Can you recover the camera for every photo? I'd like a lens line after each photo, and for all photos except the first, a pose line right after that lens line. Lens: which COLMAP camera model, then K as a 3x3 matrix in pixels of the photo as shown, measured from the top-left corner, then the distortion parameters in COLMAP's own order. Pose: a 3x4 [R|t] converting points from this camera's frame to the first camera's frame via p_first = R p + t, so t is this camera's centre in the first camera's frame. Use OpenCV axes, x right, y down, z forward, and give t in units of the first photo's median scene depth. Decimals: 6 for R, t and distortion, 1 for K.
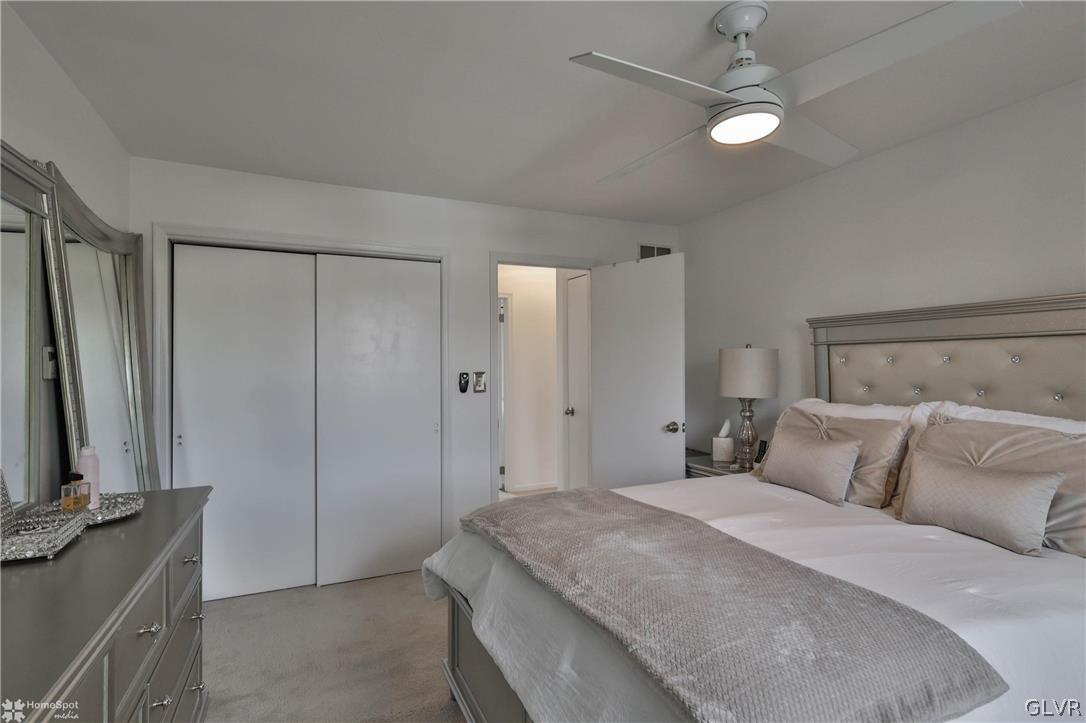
lens RADIAL K [[535.3, 0, 539.3], [0, 535.3, 362.3], [0, 0, 1]] dist [-0.001570, -0.000006]
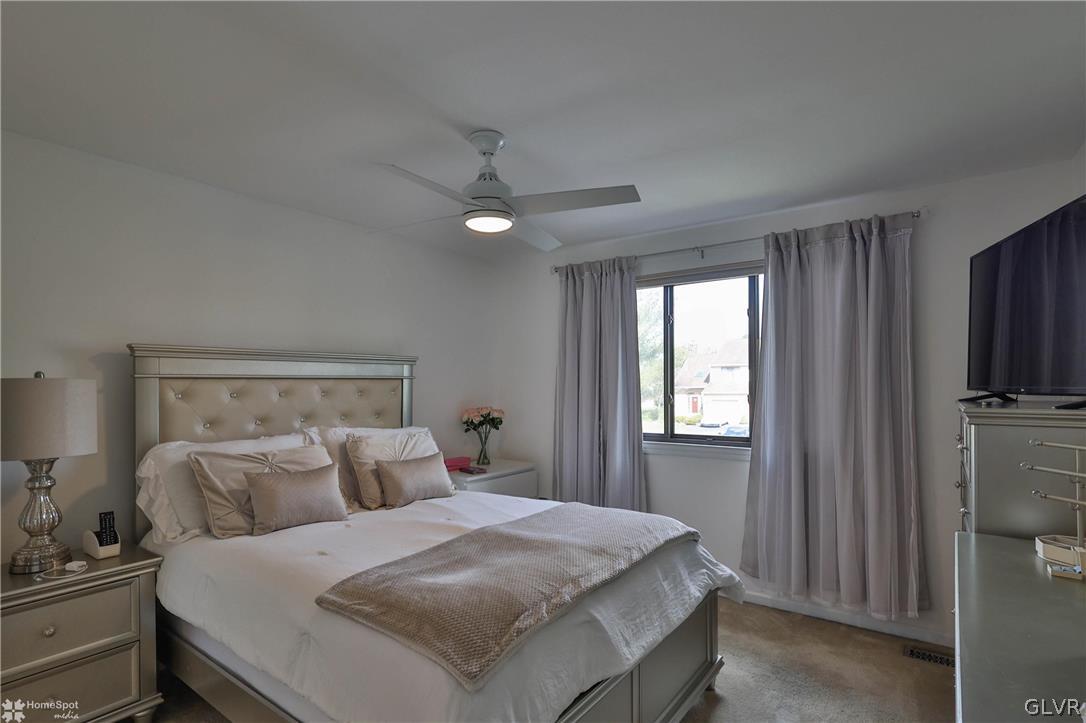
lens RADIAL K [[517.8, 0, 543.5], [0, 517.8, 392.8], [0, 0, 1]] dist [0.000013, 0.000051]
pose [[-0.498945, 0.005804, 0.866614, -0.532204], [0.008181, 0.999965, -0.001987, -0.004218], [-0.866595, 0.006098, -0.498975, 0.992311]]
